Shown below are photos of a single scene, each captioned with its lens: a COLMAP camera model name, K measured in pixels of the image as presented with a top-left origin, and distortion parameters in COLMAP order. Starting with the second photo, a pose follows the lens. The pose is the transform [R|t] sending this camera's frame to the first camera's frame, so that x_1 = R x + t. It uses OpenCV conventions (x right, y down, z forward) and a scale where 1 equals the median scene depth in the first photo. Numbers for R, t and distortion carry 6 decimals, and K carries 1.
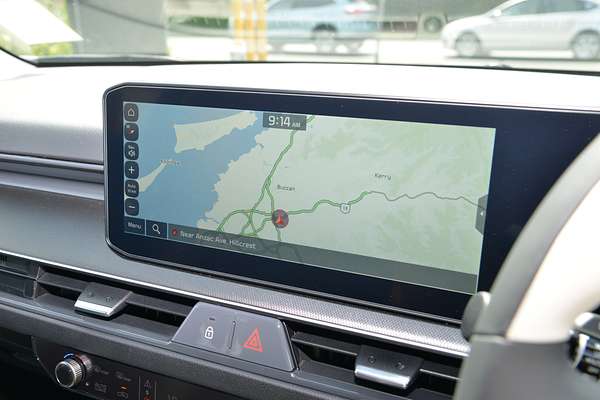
lens RADIAL K [[625.7, 0, 300.0], [0, 625.7, 200.0], [0, 0, 1]] dist [0.116860, 0.006453]
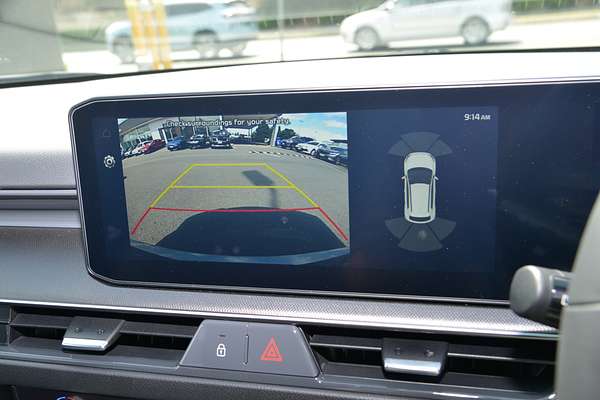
lens RADIAL K [[598.4, 0, 300.0], [0, 598.4, 200.0], [0, 0, 1]] dist [0.098511, 0.005771]
pose [[0.979035, -0.121709, 0.163334, -0.136486], [0.120545, 0.992561, 0.017059, -0.015516], [-0.164195, 0.002988, 0.986423, 0.072487]]
